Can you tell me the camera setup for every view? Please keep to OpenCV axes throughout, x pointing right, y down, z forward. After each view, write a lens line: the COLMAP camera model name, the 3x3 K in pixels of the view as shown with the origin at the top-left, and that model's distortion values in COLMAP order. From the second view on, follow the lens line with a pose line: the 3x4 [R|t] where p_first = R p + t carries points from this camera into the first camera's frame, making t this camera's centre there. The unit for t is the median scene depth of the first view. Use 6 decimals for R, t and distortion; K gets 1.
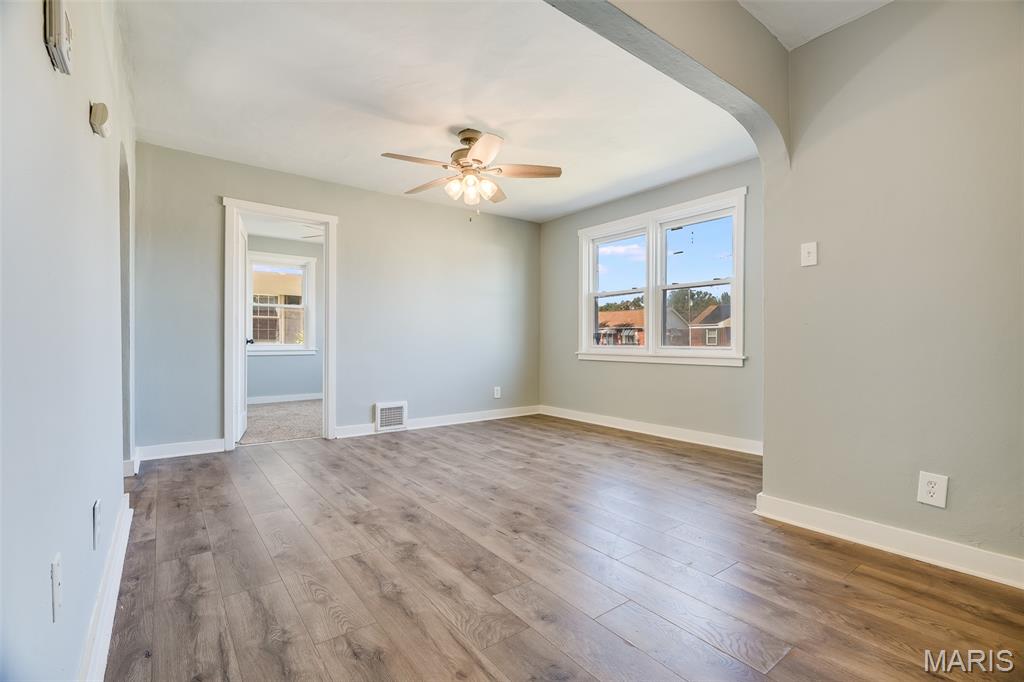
lens RADIAL K [[465.2, 0, 511.5], [0, 465.2, 342.8], [0, 0, 1]] dist [-0.015413, 0.006944]
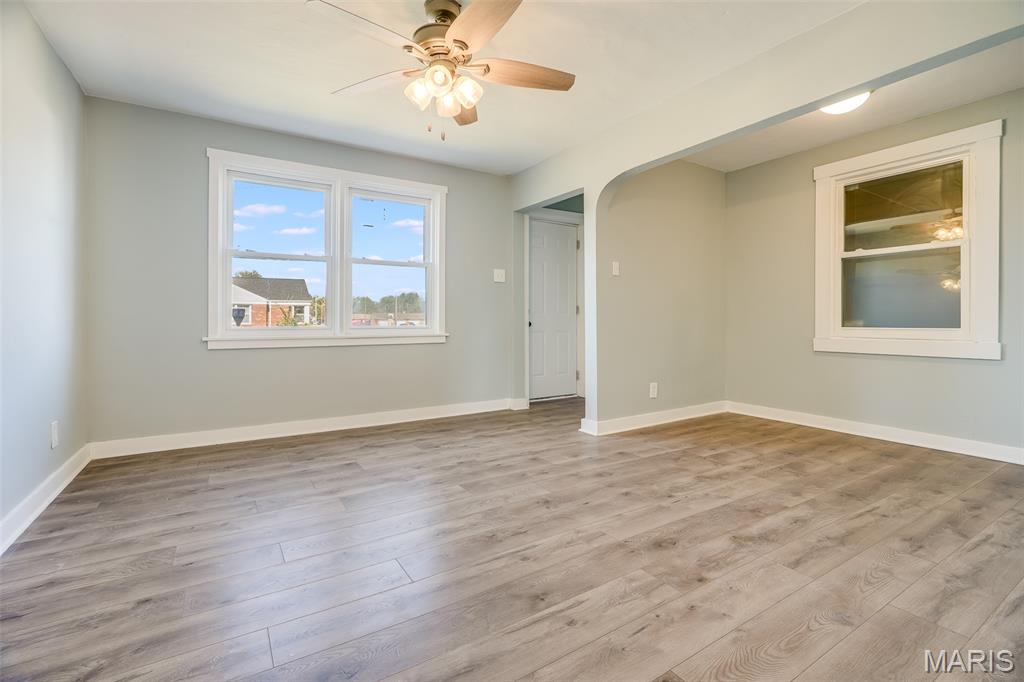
lens RADIAL K [[465.2, 0, 512.8], [0, 465.2, 324.1], [0, 0, 1]] dist [-0.015413, 0.006944]
pose [[0.083102, -0.010913, 0.996481, -1.065082], [0.004206, 0.999935, 0.010600, -0.011102], [-0.996532, 0.003310, 0.083142, 1.233488]]
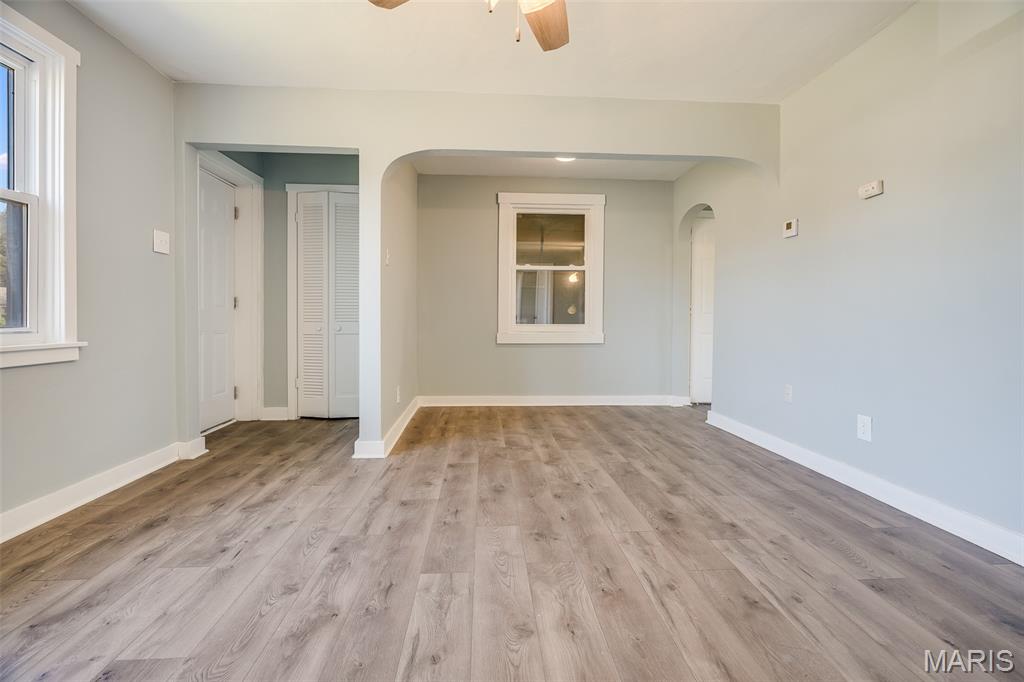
lens RADIAL K [[465.2, 0, 514.5], [0, 465.2, 324.1], [0, 0, 1]] dist [-0.015413, 0.006944]
pose [[-0.835973, -0.013539, 0.548603, -0.469844], [-0.004949, 0.999841, 0.017135, -0.011100], [-0.548748, 0.011610, -0.835907, 1.978451]]
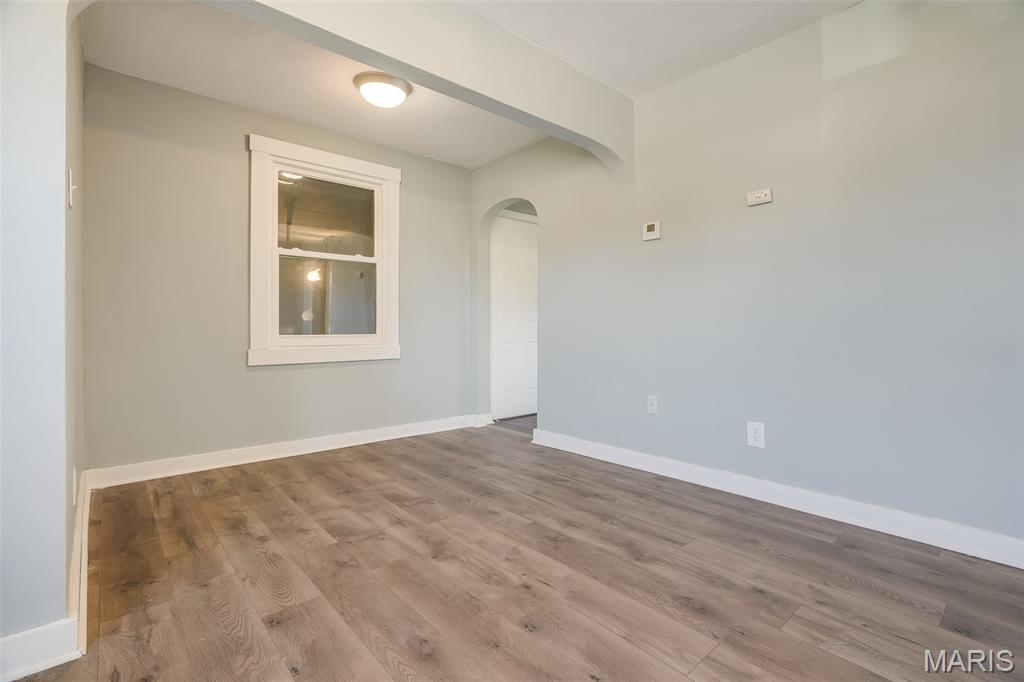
lens RADIAL K [[467.2, 0, 510.3], [0, 467.2, 328.3], [0, 0, 1]] dist [-0.012072, 0.005290]
pose [[-0.997602, -0.001834, -0.069182, 0.083500], [-0.002144, 0.999988, 0.004407, -0.005378], [0.069173, 0.004545, -0.997594, 1.671776]]
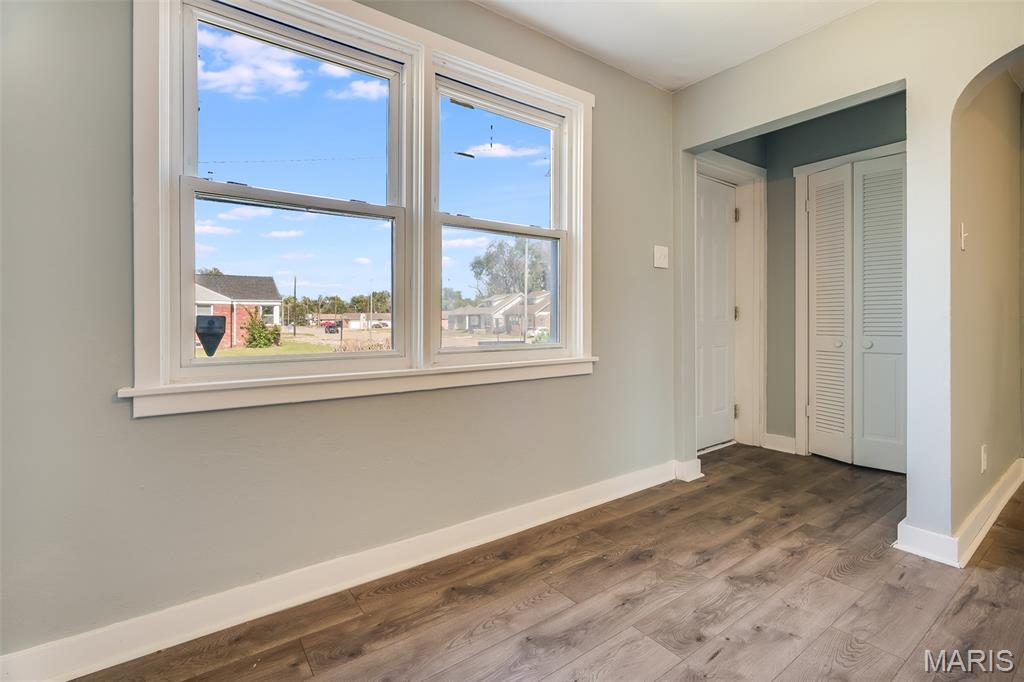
lens RADIAL K [[465.2, 0, 513.5], [0, 465.2, 323.6], [0, 0, 1]] dist [-0.015413, 0.006944]
pose [[0.022577, -0.010160, 0.999693, -0.250343], [0.007383, 0.999923, 0.009995, -0.041978], [-0.999718, 0.007155, 0.022651, 1.828837]]
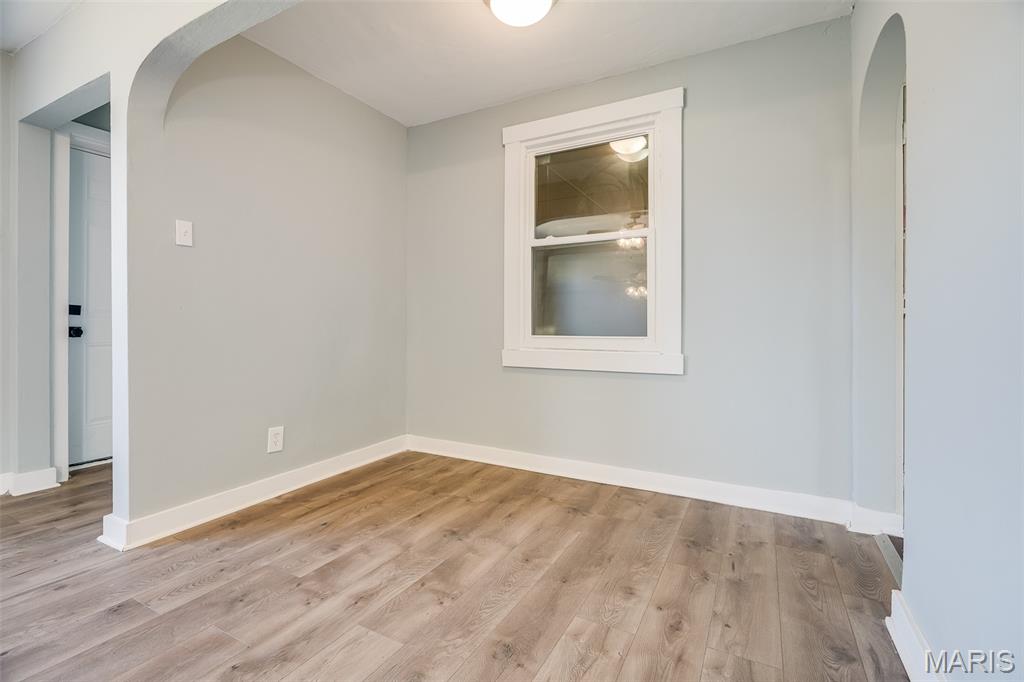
lens RADIAL K [[467.2, 0, 509.2], [0, 467.2, 323.1], [0, 0, 1]] dist [-0.012072, 0.005290]
pose [[-0.410786, -0.003313, 0.911726, -0.477172], [-0.000954, 0.999994, 0.003204, -0.015548], [-0.911731, 0.000446, -0.410787, 0.787804]]
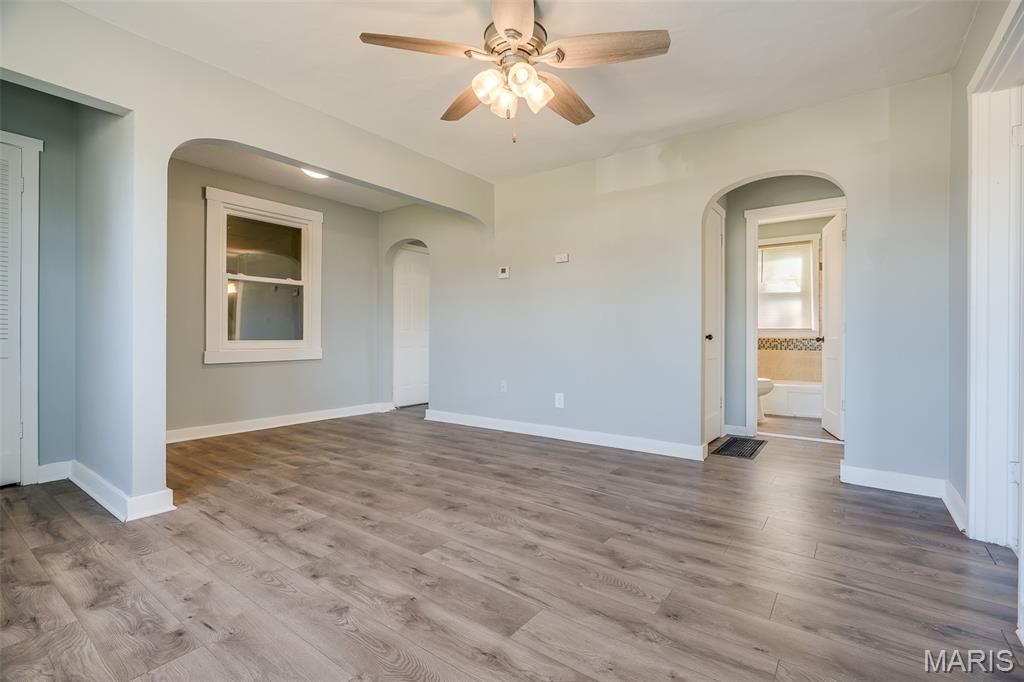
lens RADIAL K [[465.2, 0, 515.4], [0, 465.2, 339.2], [0, 0, 1]] dist [-0.015413, 0.006944]
pose [[-0.957192, -0.004358, -0.289422, 0.125425], [-0.007804, 0.999912, 0.010754, -0.010855], [0.289349, 0.012553, -0.957141, 2.308823]]
